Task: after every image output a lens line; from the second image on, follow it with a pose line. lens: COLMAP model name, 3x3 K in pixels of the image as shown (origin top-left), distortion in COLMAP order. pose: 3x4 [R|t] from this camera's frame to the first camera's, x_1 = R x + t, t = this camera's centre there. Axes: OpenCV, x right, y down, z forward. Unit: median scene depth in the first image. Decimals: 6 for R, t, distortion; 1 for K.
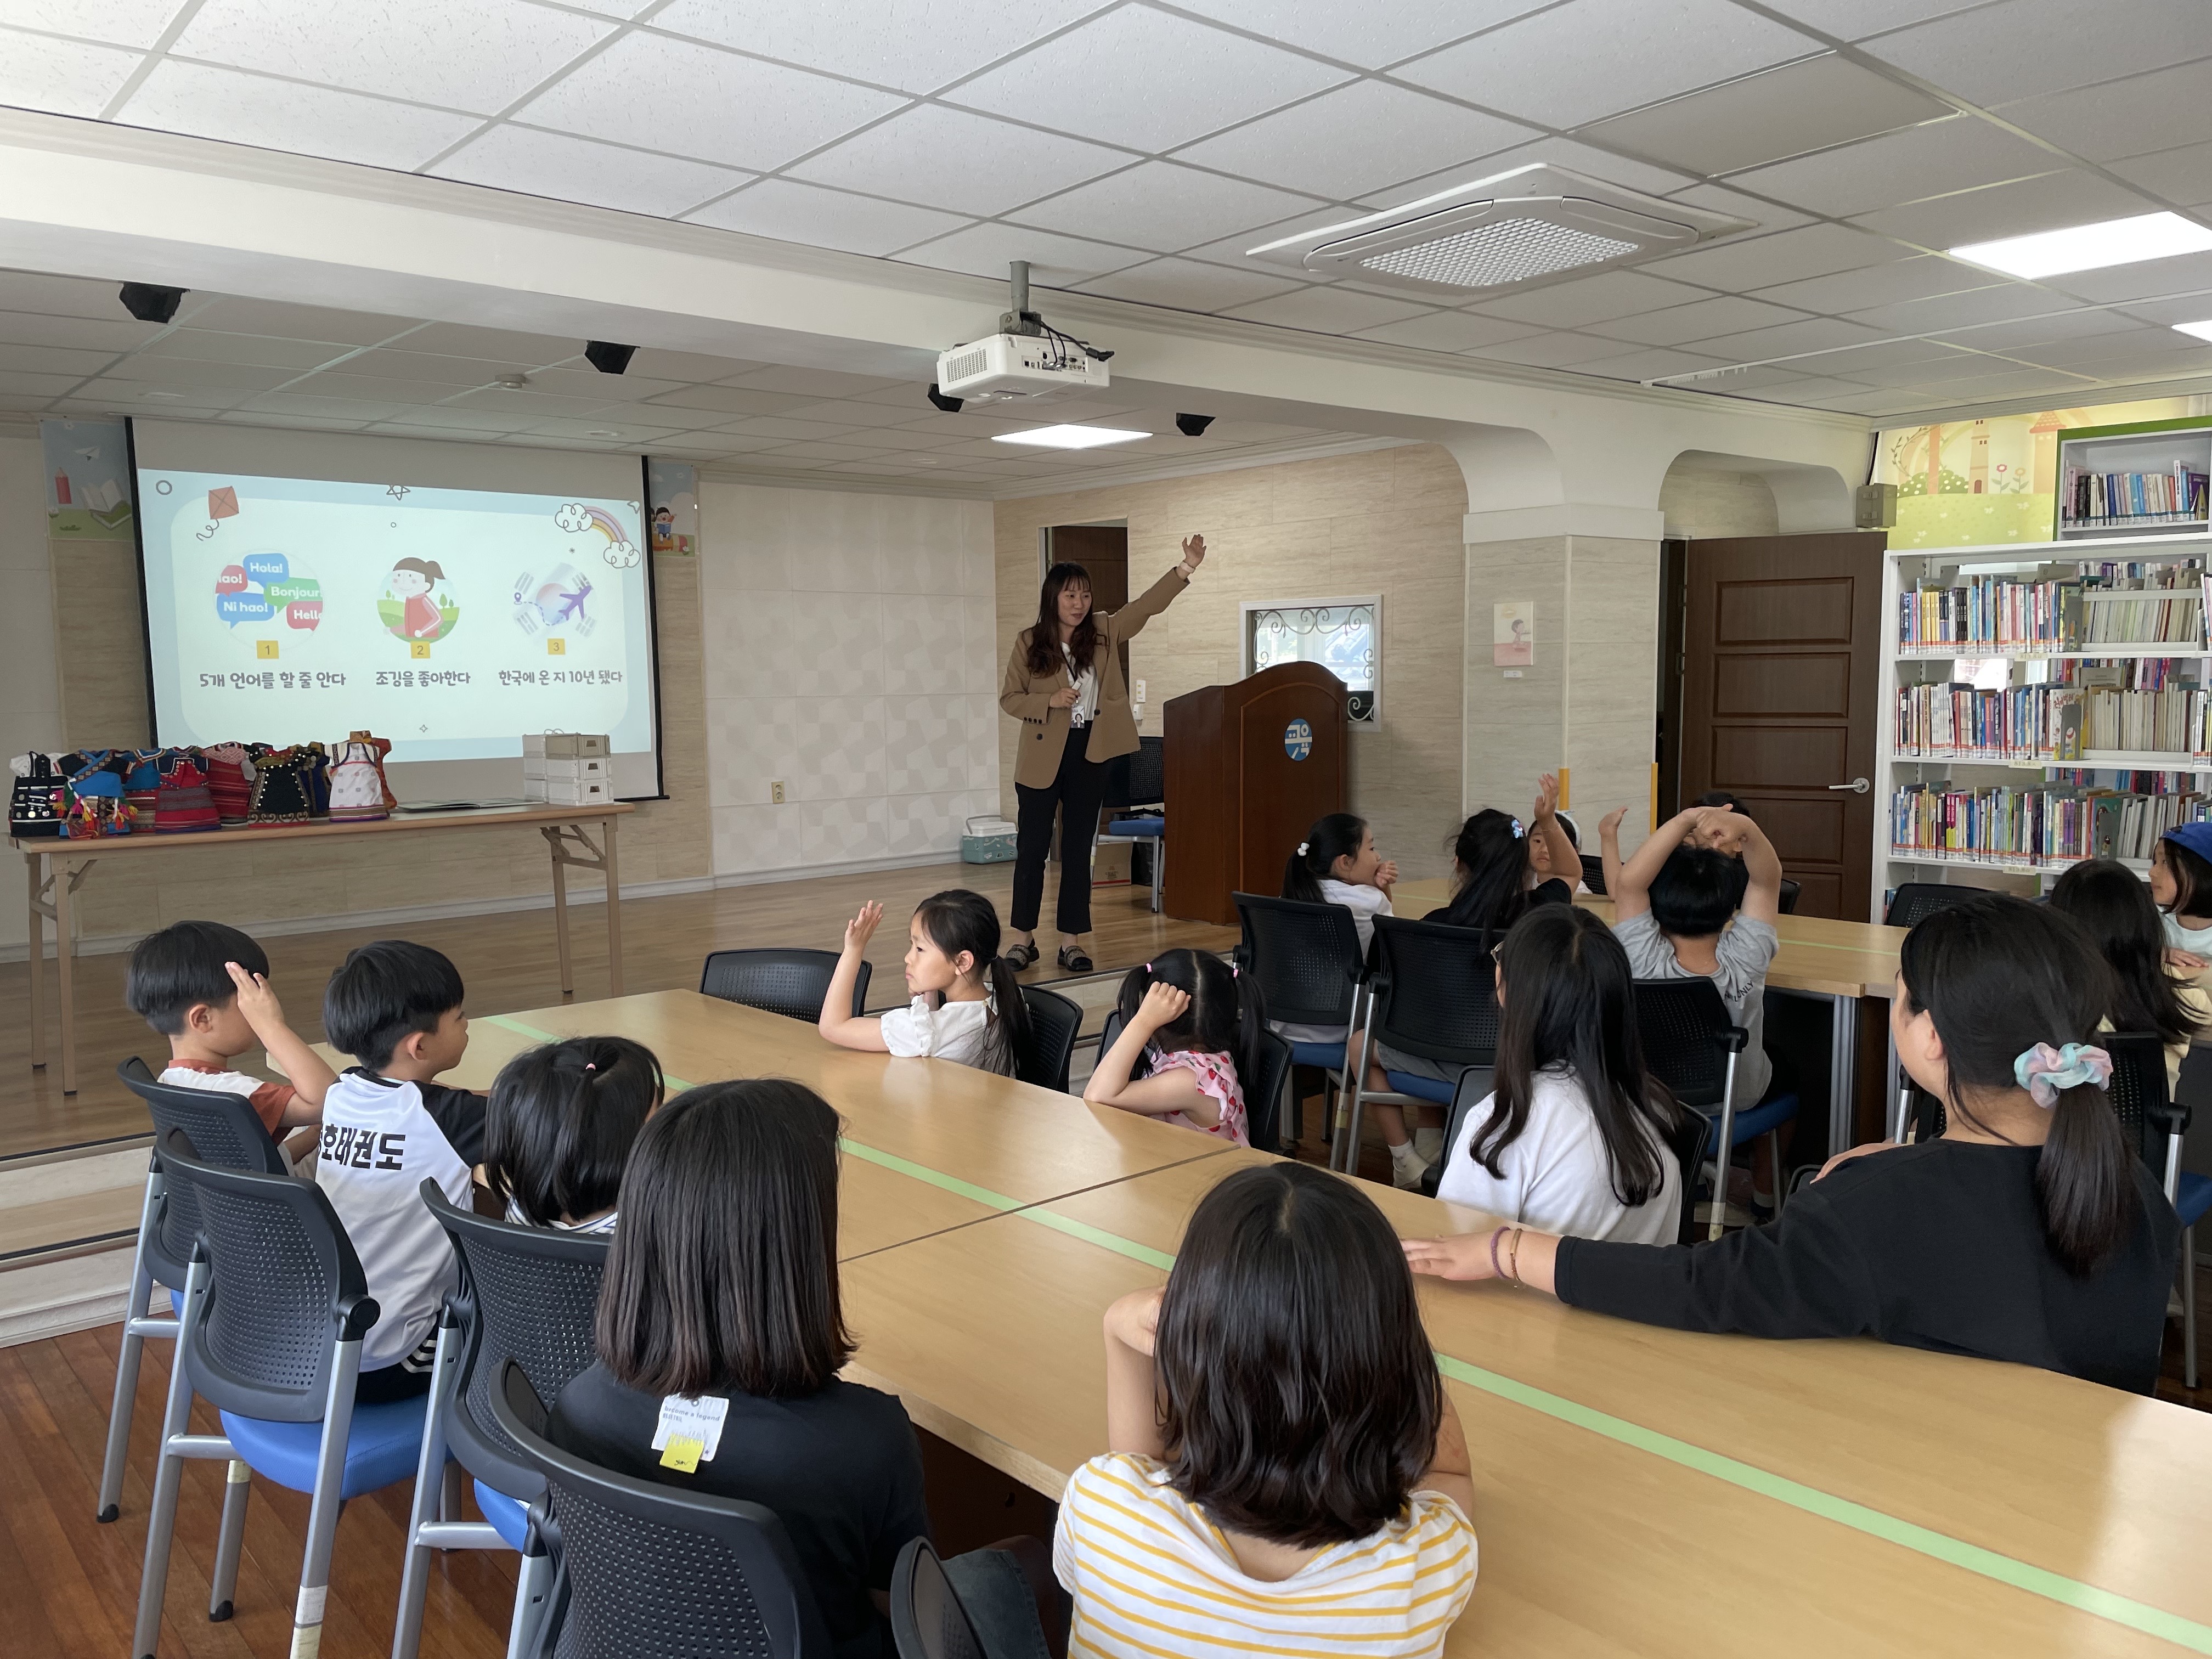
lens RADIAL K [[1733.0, 0, 1096.3], [0, 1733.0, 827.9], [0, 0, 1]] dist [0.001372, -0.013067]
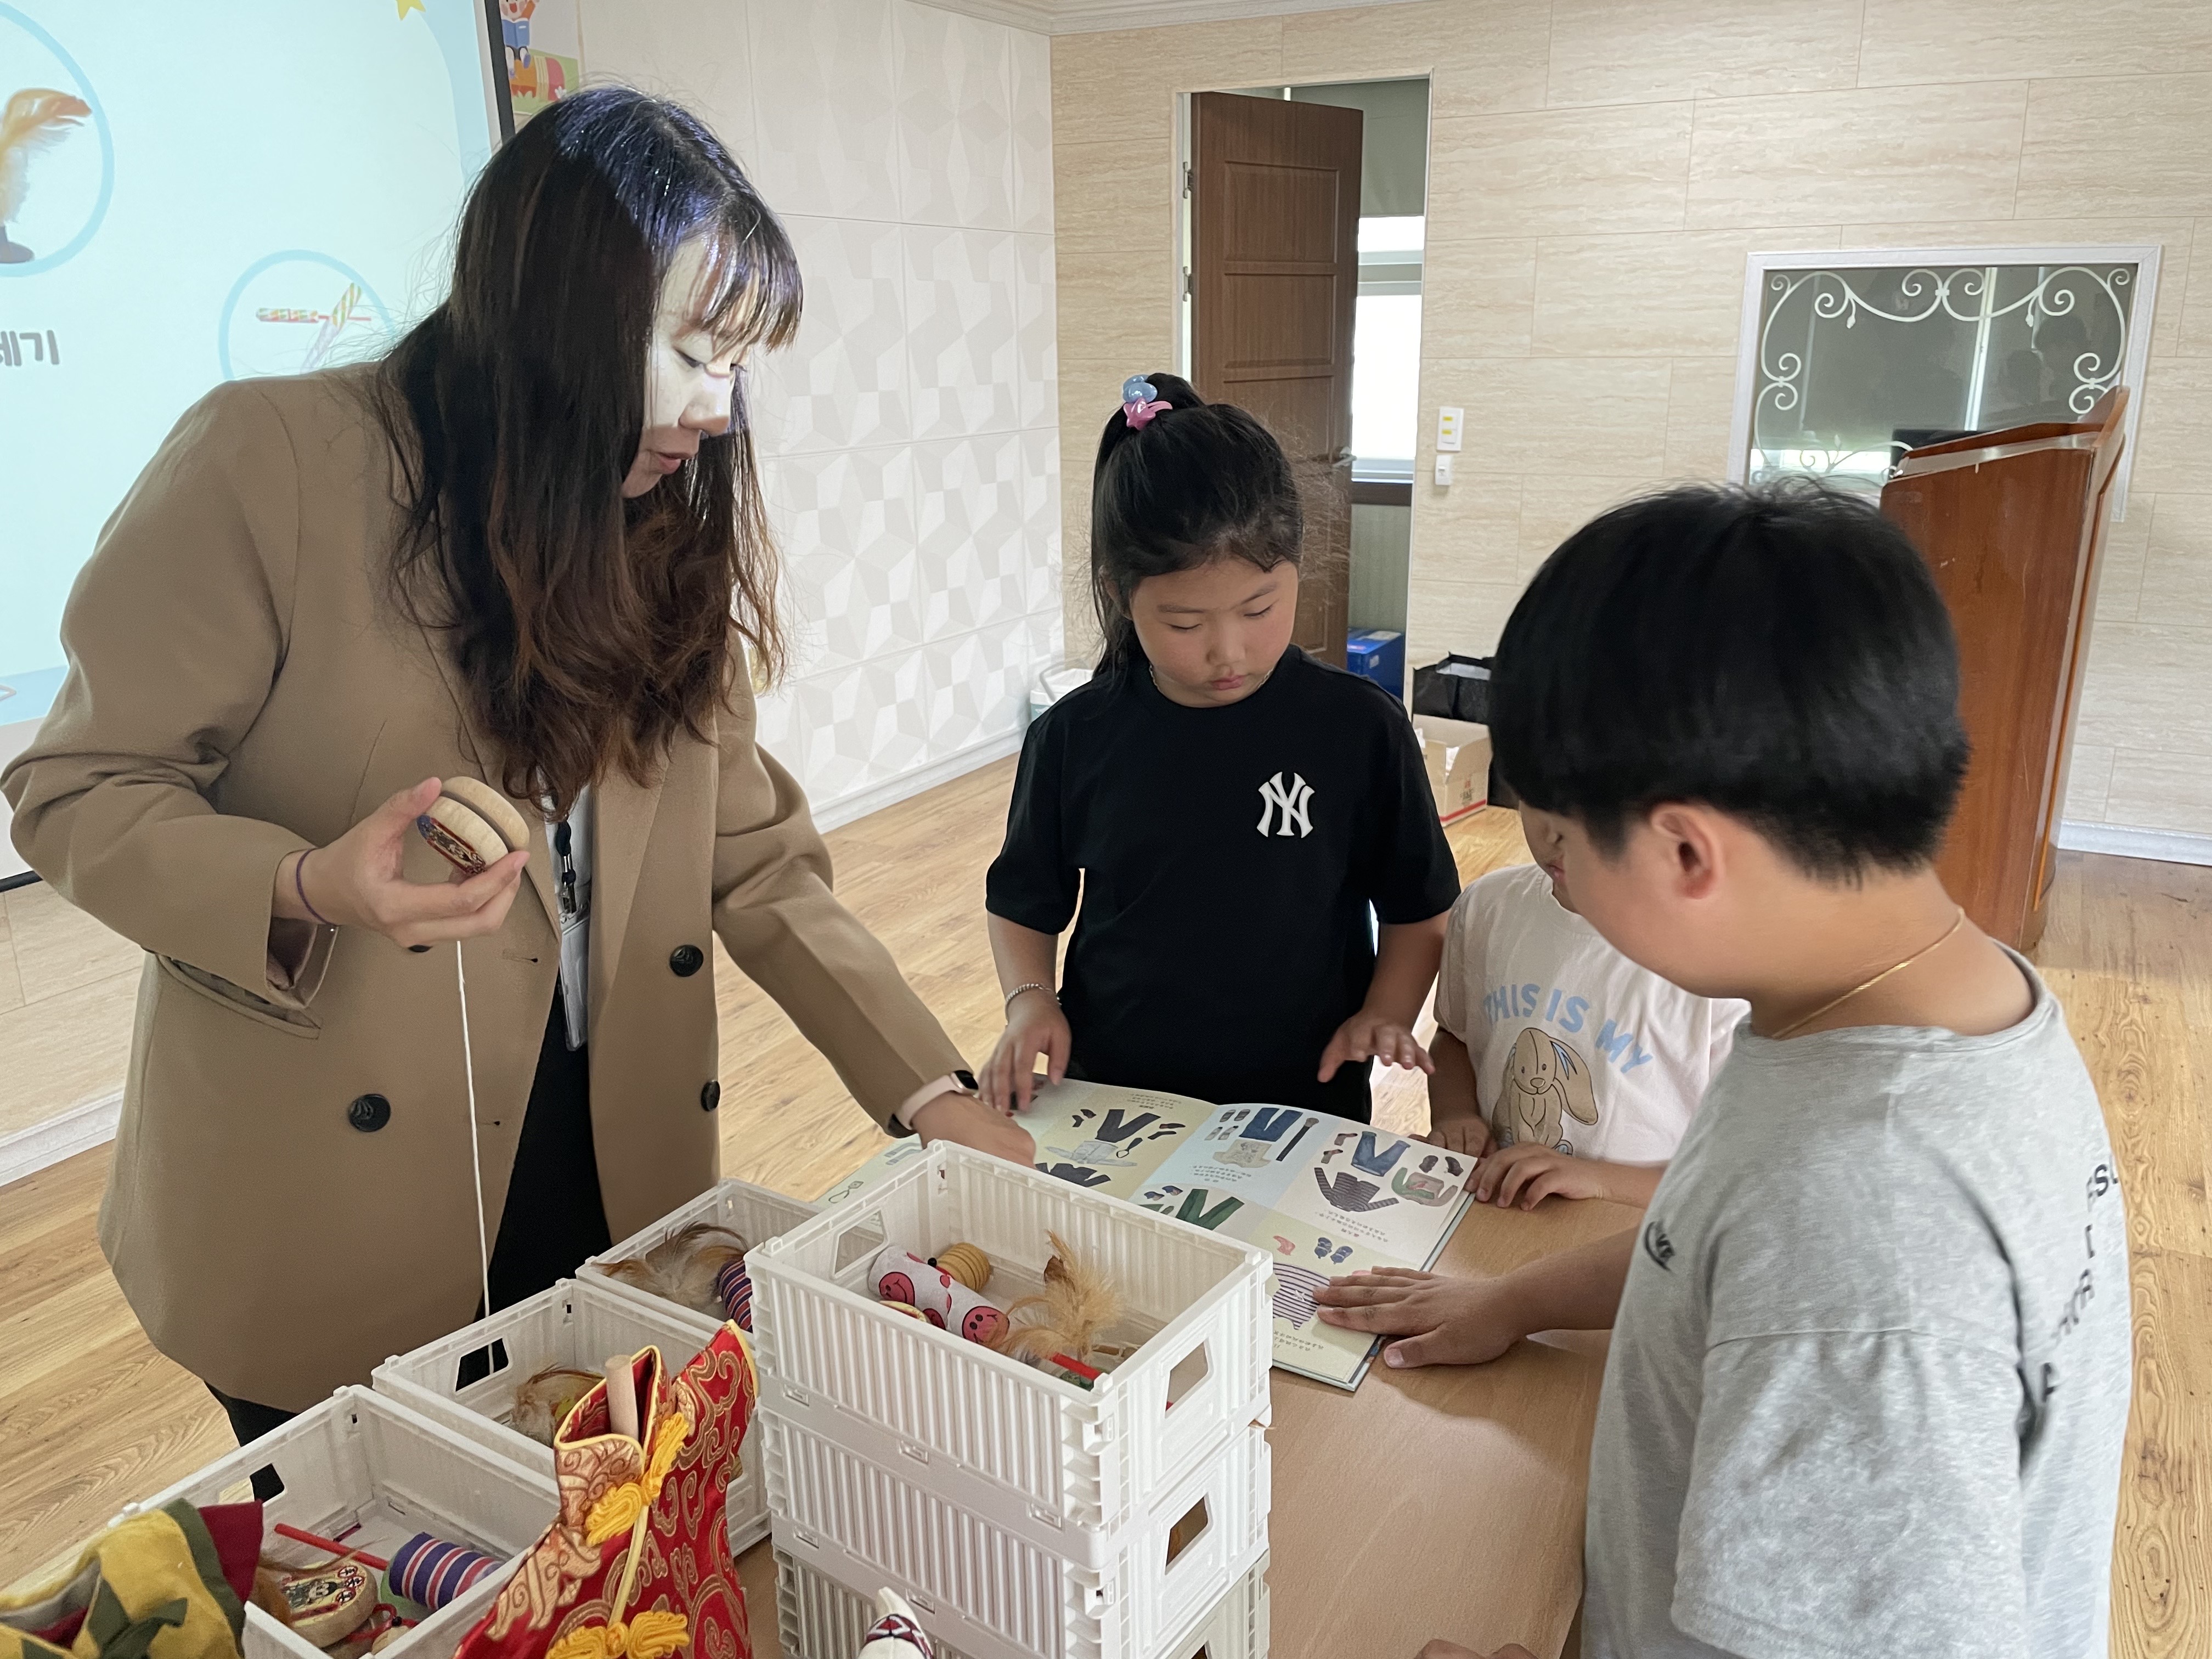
lens RADIAL K [[1733.0, 0, 1104.5], [0, 1733.0, 829.7], [0, 0, 1]] dist [0.001372, -0.013067]
pose [[0.932223, -0.094426, 0.349347, -0.272436], [0.030218, 0.982298, 0.184874, -0.061942], [-0.360620, -0.161787, 0.918574, 0.557020]]
